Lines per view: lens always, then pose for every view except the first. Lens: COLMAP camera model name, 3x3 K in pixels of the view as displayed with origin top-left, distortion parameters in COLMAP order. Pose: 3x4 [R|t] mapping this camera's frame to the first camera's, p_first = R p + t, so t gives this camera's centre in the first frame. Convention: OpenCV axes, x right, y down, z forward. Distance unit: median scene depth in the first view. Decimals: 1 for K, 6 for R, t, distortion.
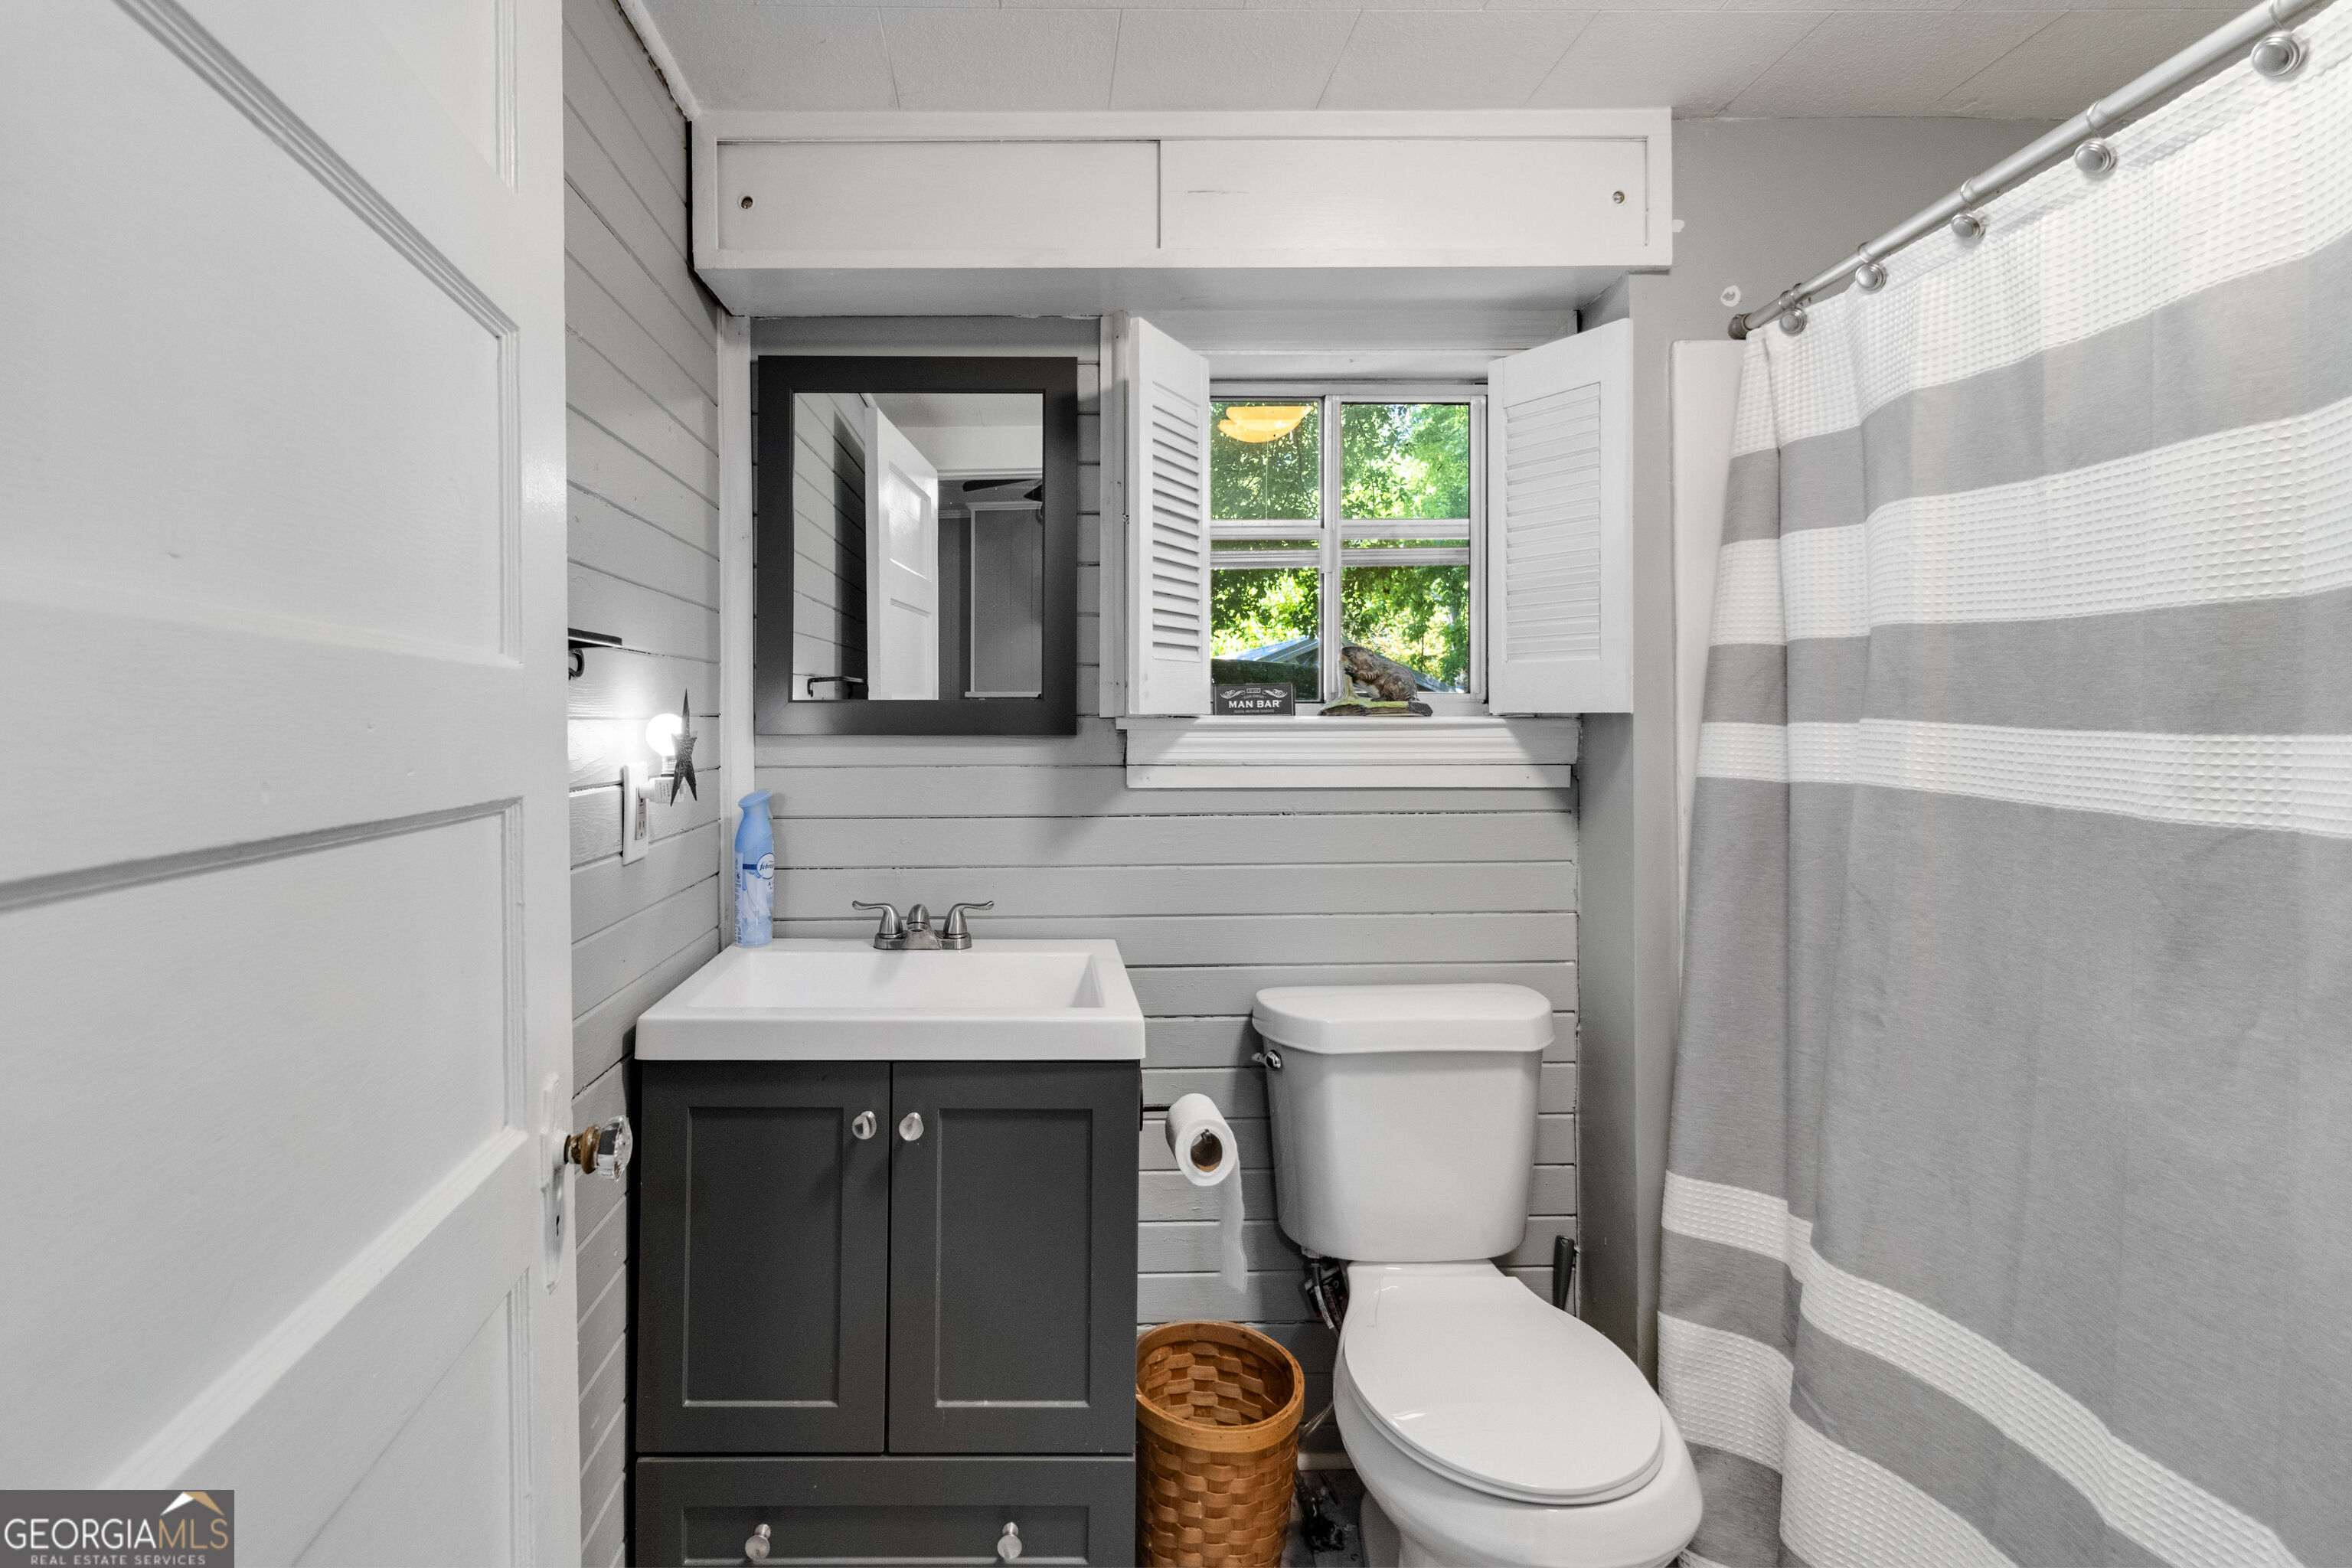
lens RADIAL K [[1097.9, 0, 1190.1], [0, 1097.9, 761.5], [0, 0, 1]] dist [0.000945, 0.000456]
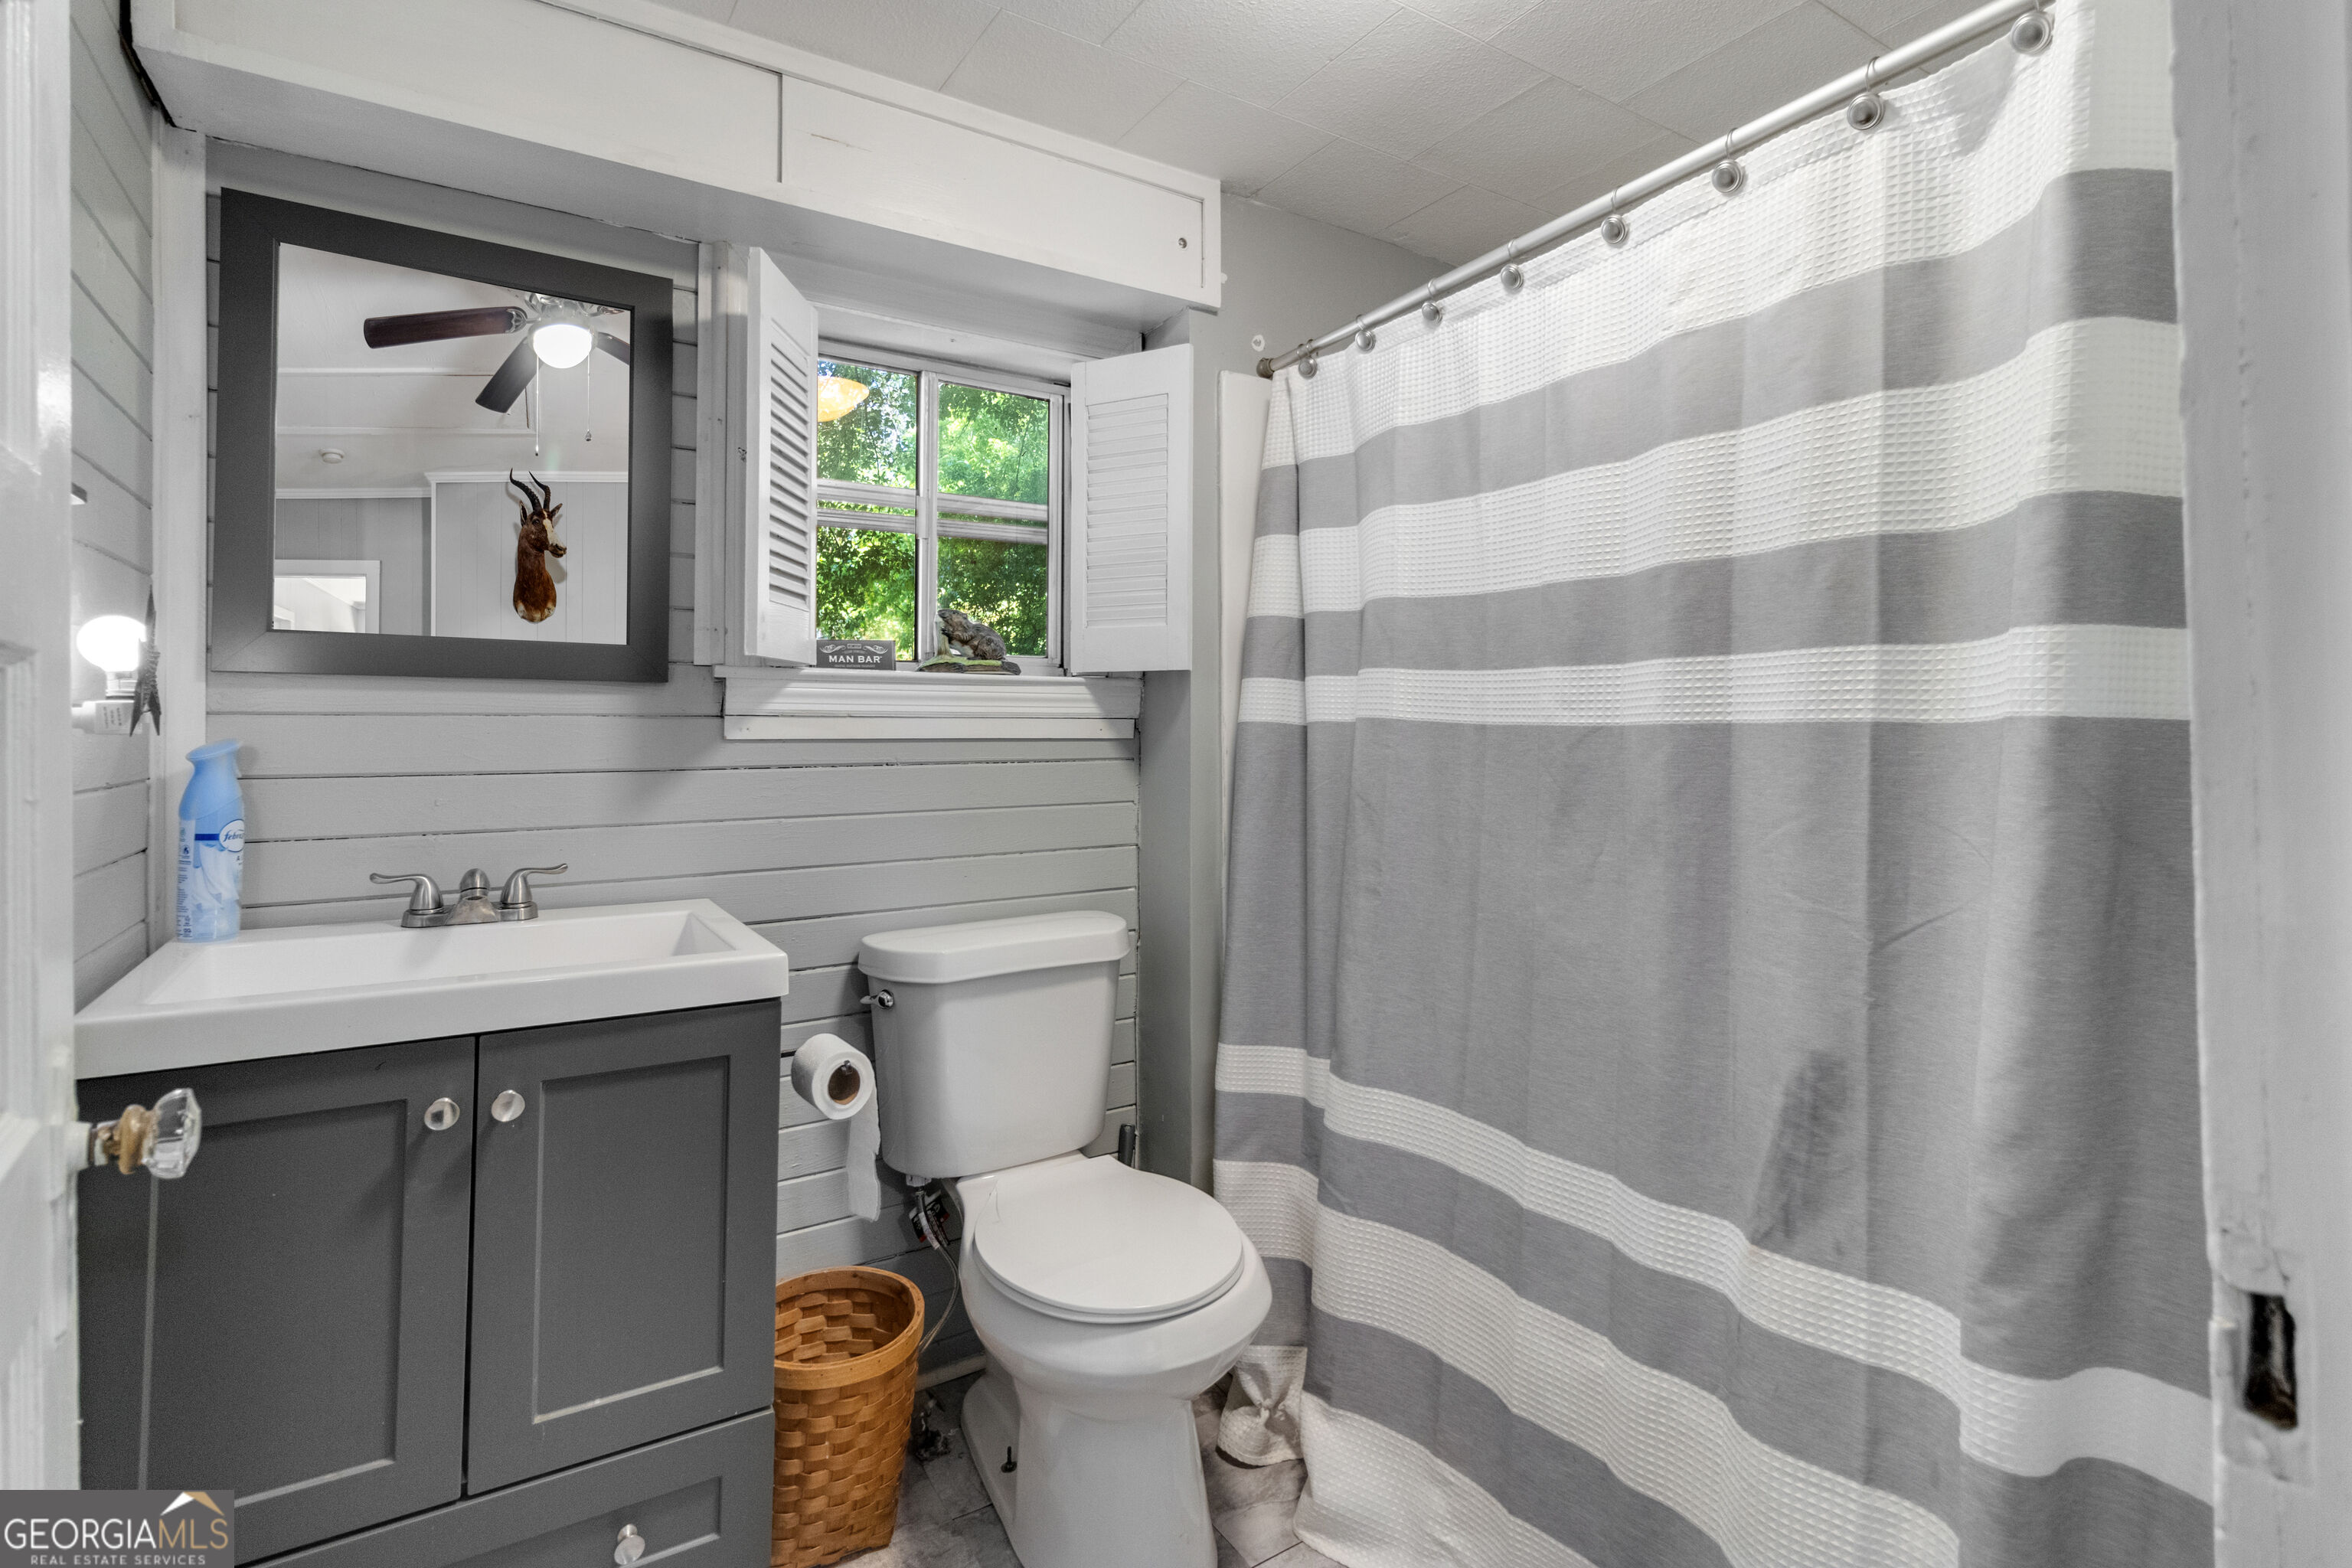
lens RADIAL K [[1013.2, 0, 1176.0], [0, 1013.2, 784.0], [0, 0, 1]] dist [-0.002223, 0.003647]
pose [[0.871406, -0.019883, 0.490159, -0.166419], [0.022276, 0.999751, 0.000952, 0.080032], [-0.490056, 0.010089, 0.871632, 0.025597]]
